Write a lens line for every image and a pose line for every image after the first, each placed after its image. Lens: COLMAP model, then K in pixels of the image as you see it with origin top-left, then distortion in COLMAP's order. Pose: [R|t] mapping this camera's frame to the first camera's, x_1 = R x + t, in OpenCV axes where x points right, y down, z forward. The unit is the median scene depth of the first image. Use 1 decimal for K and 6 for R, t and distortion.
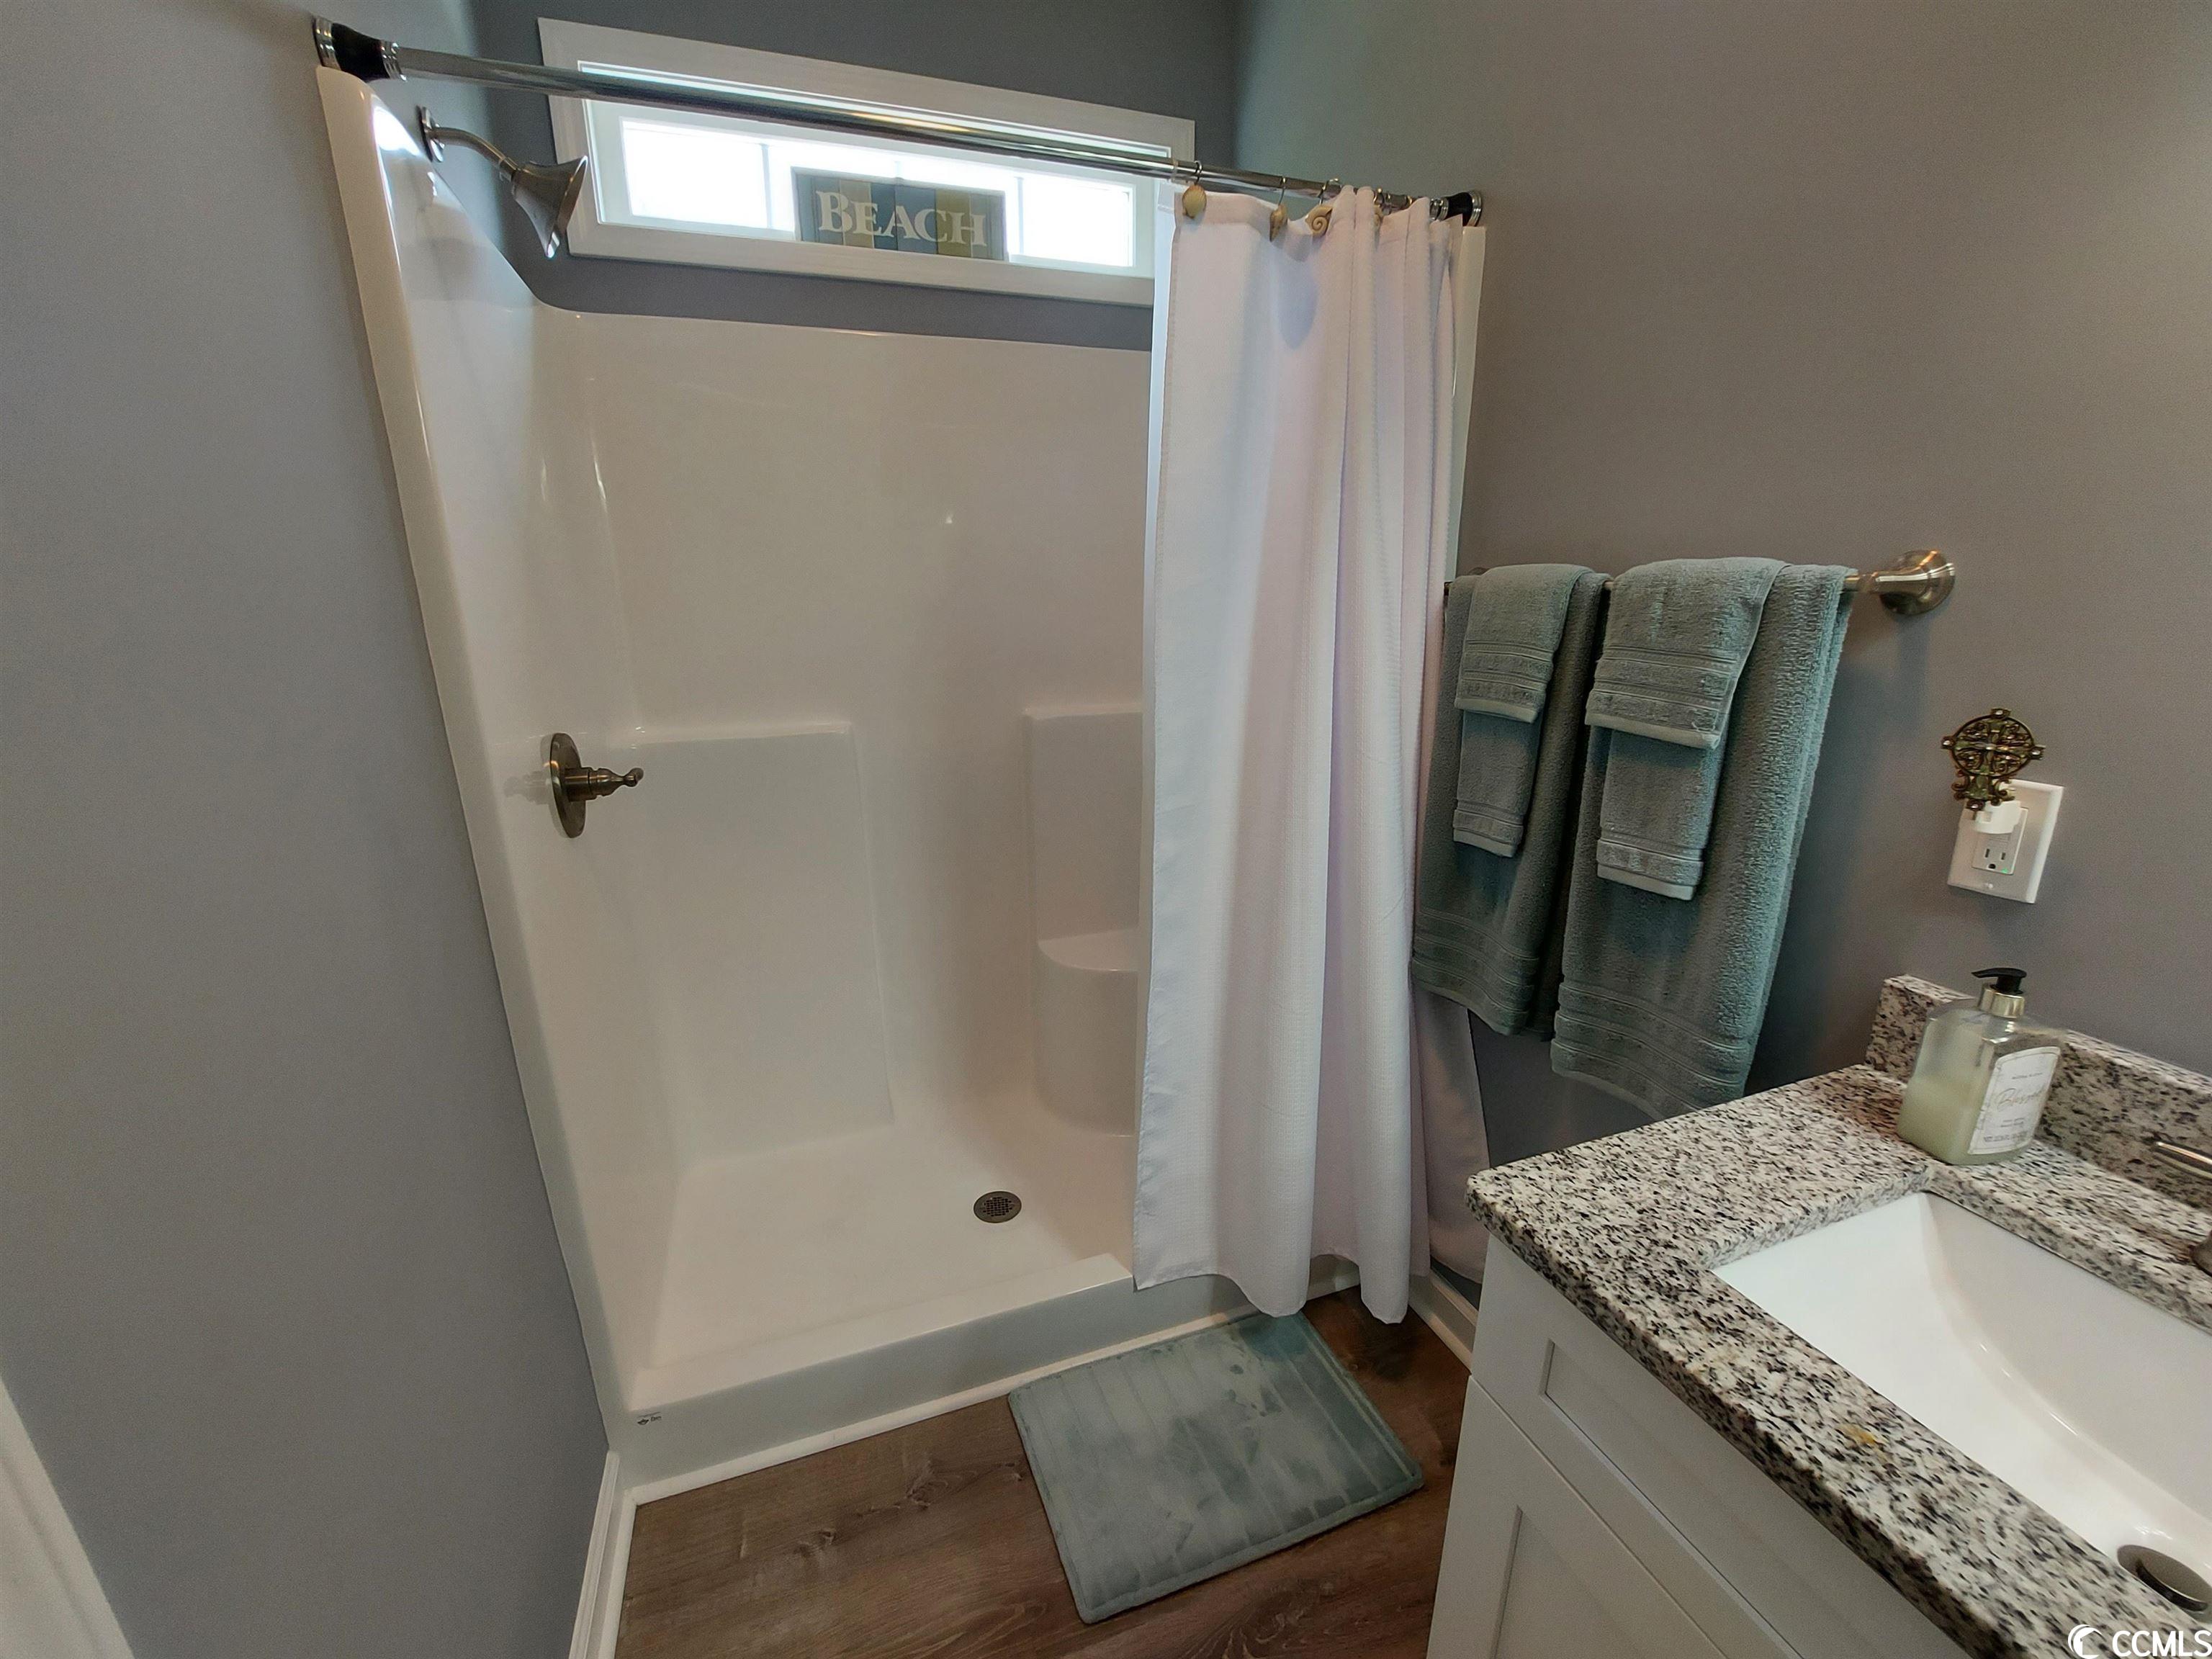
lens RADIAL K [[885.0, 0, 1097.3], [0, 885.0, 852.4], [0, 0, 1]] dist [-0.025888, 0.002430]
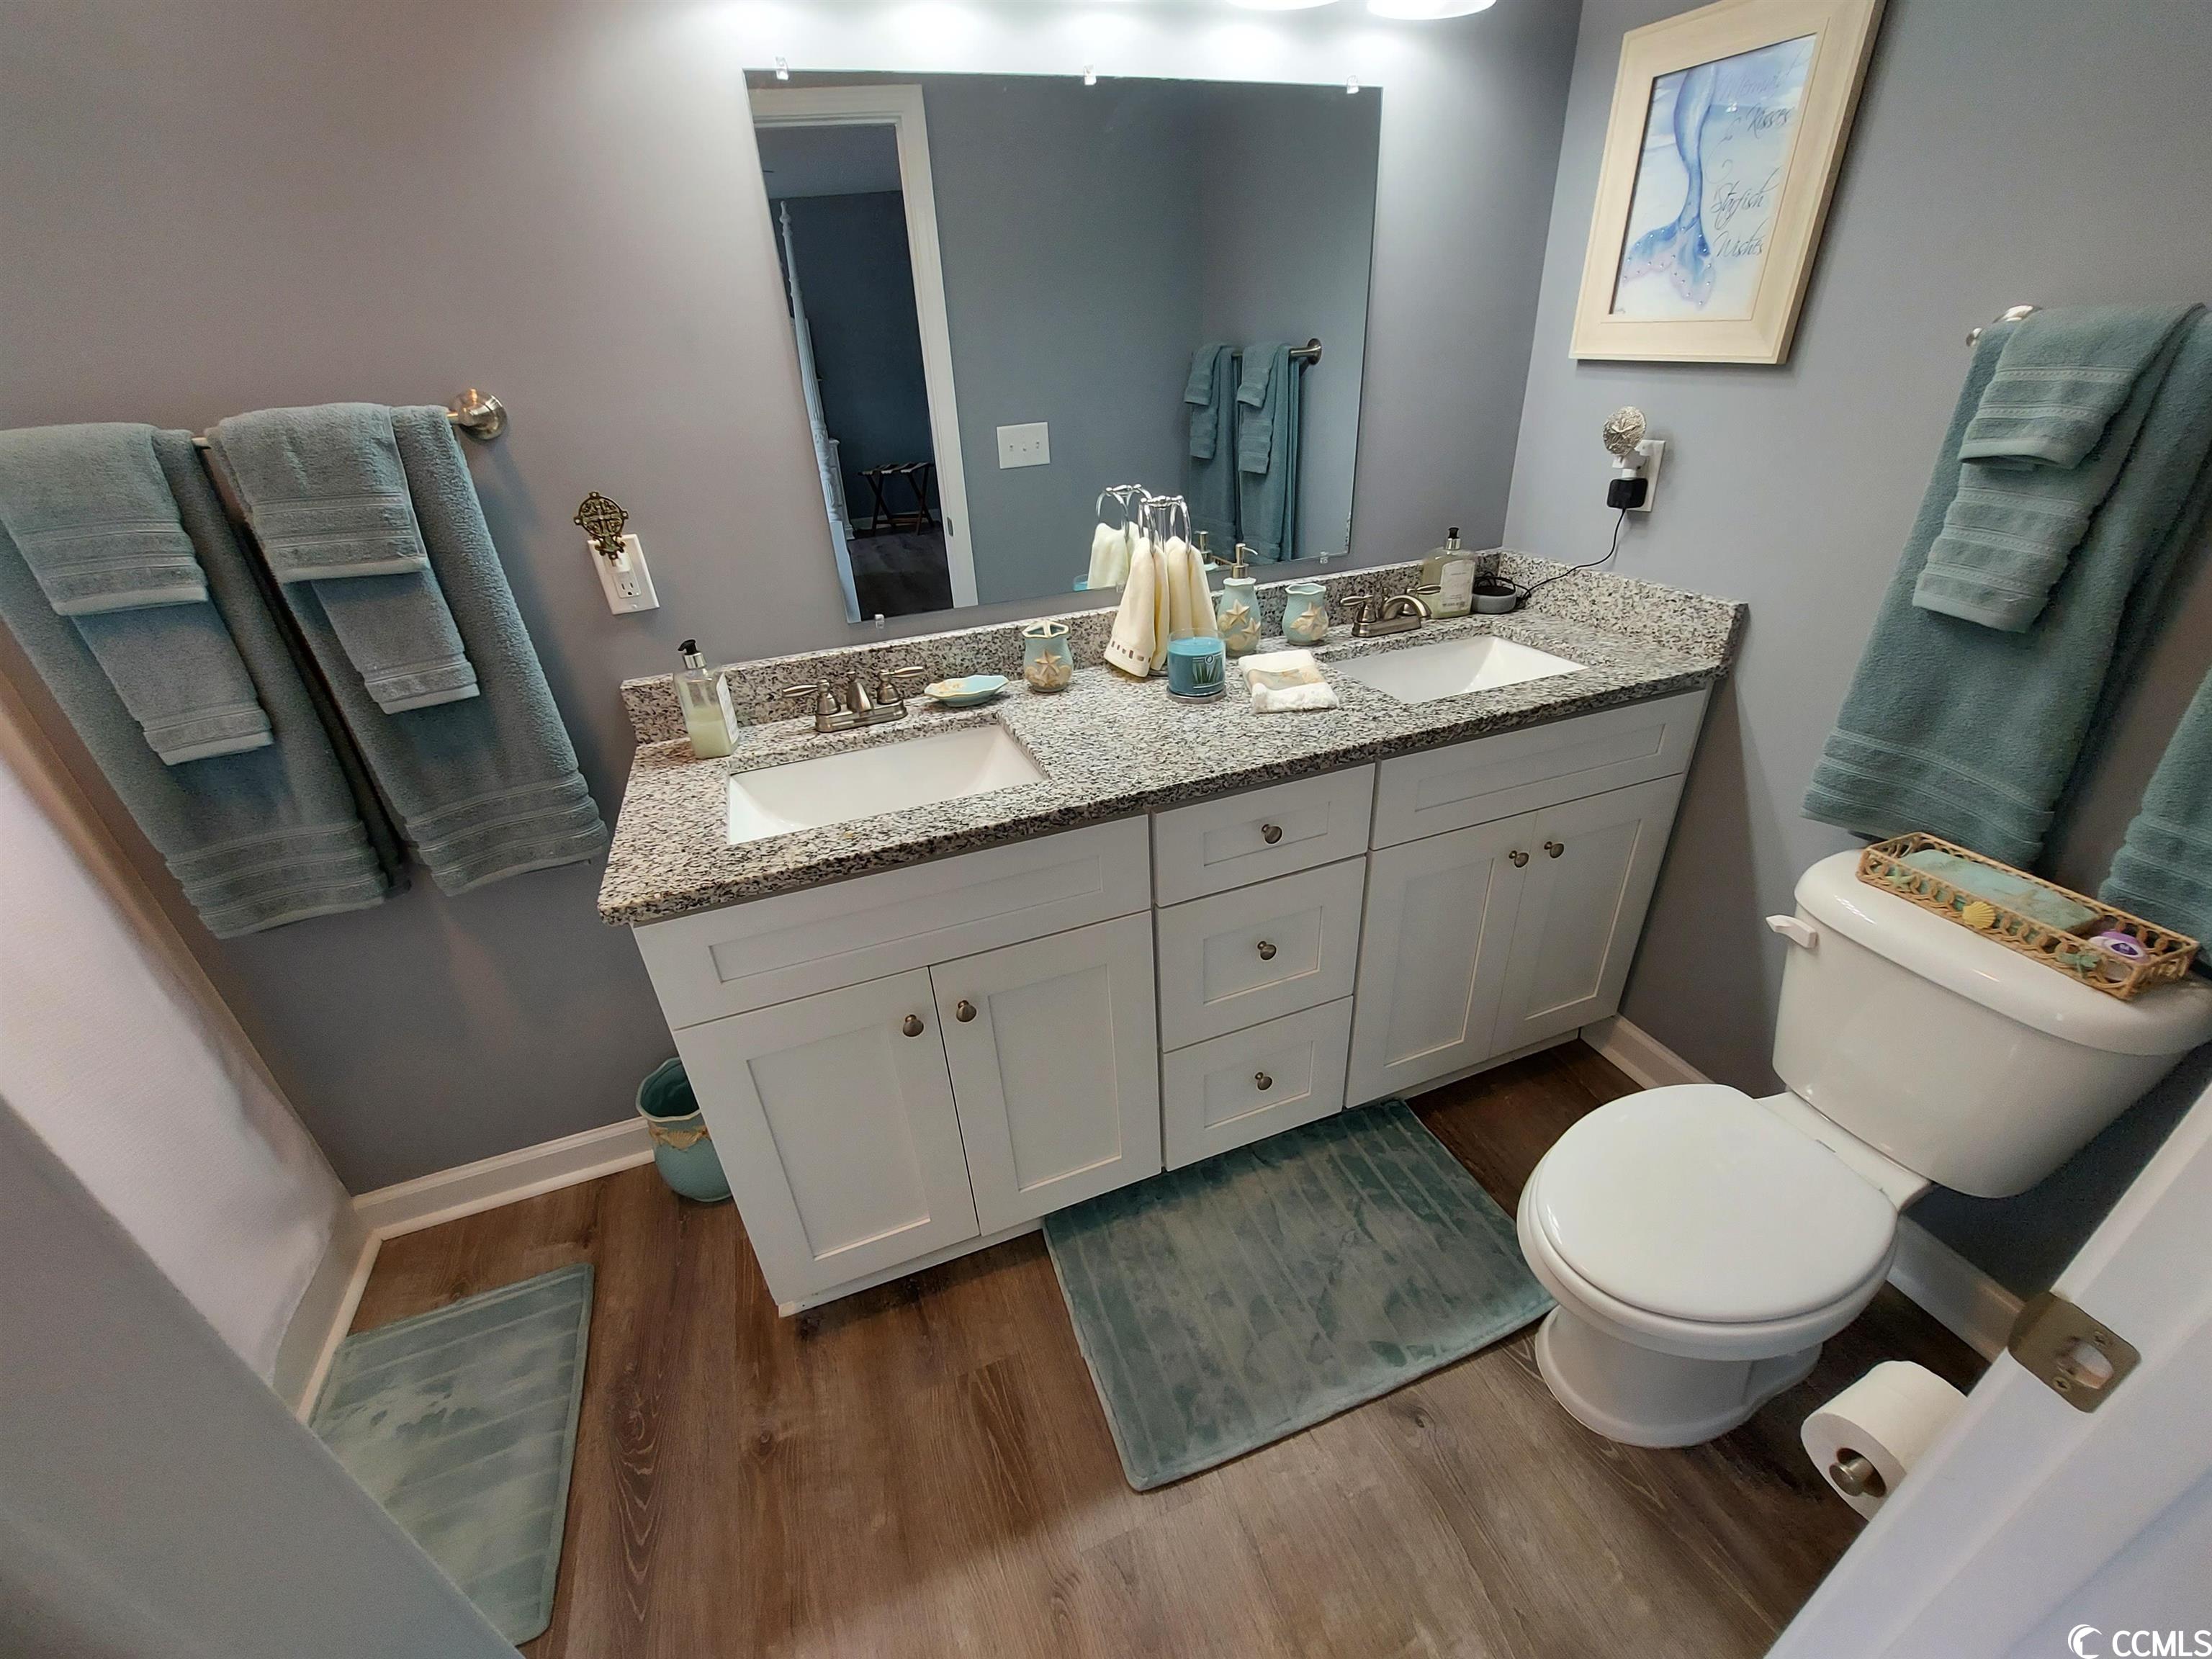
lens RADIAL K [[879.8, 0, 1094.0], [0, 879.8, 840.7], [0, 0, 1]] dist [-0.013681, -0.002116]
pose [[-0.007122, -0.475260, 0.879816, -0.530520], [0.337879, 0.826949, 0.449437, -0.037098], [-0.941163, 0.300472, 0.154691, 0.058921]]
